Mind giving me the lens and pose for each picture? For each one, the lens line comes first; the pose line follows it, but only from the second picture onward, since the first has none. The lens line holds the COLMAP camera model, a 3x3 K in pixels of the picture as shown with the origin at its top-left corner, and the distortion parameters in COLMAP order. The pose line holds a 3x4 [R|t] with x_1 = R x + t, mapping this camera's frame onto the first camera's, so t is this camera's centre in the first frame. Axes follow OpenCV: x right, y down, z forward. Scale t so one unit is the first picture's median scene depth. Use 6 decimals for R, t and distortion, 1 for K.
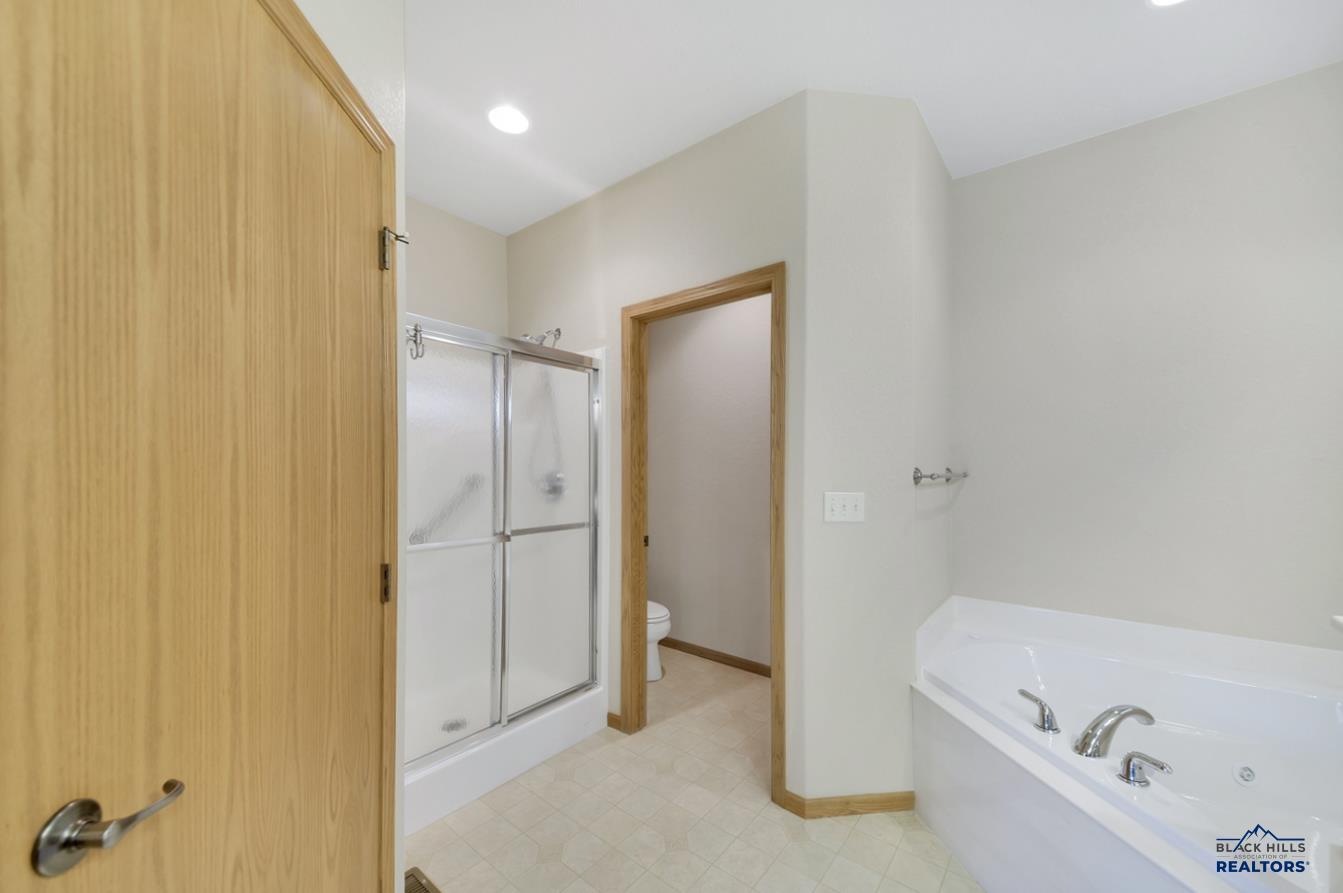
lens RADIAL K [[503.3, 0, 673.7], [0, 503.3, 462.2], [0, 0, 1]] dist [-0.000830, -0.000135]
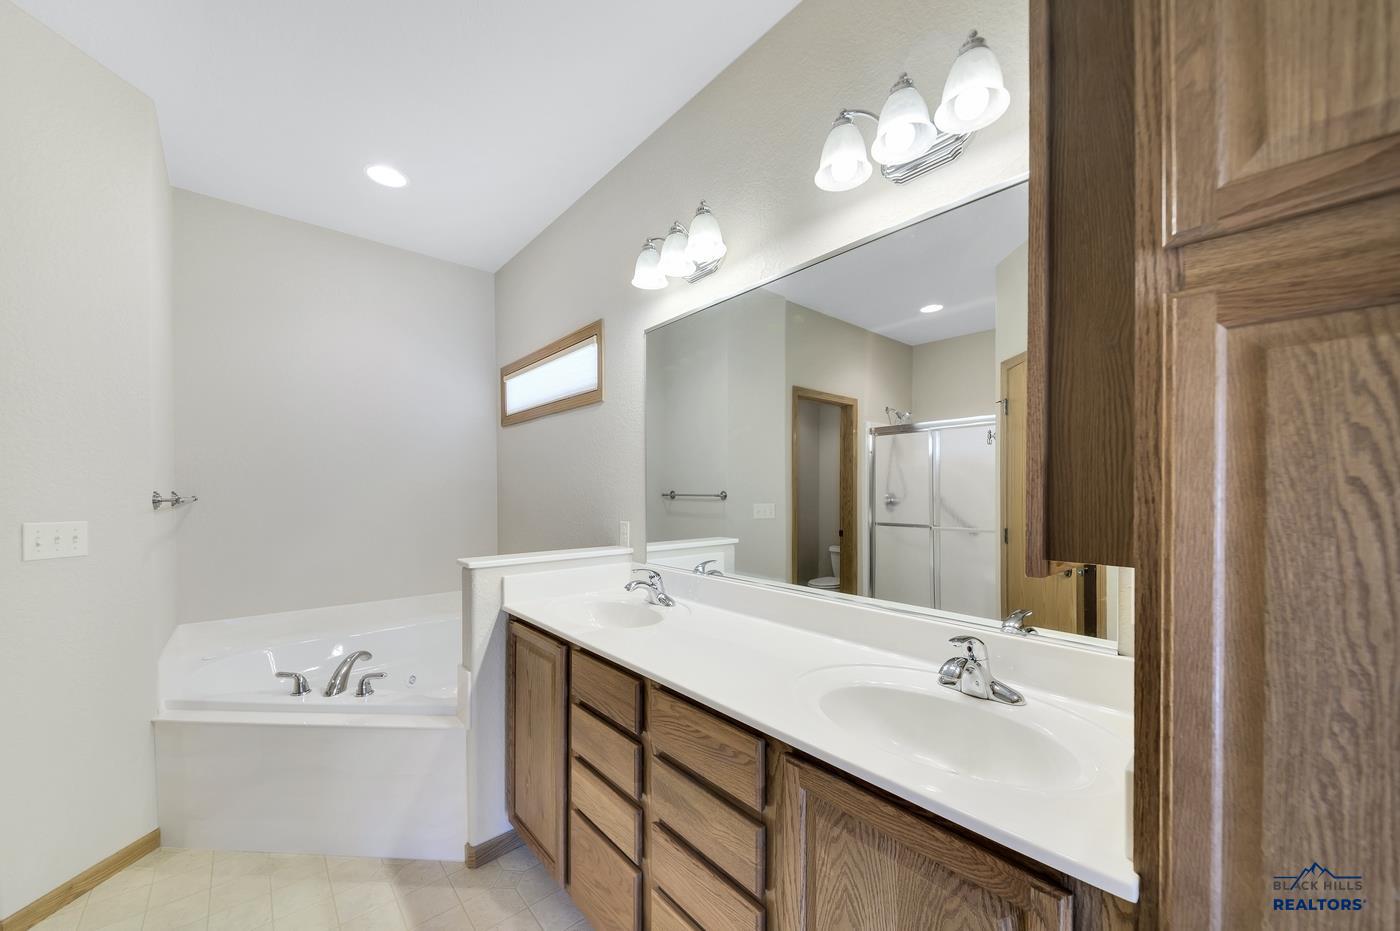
lens RADIAL K [[498.8, 0, 700.0], [0, 498.8, 483.7], [0, 0, 1]] dist [0.018777, -0.008756]
pose [[0.169574, -0.004083, 0.985509, -0.342085], [0.005198, 0.999981, 0.003248, -0.001052], [-0.985504, 0.004572, 0.169592, -0.216728]]
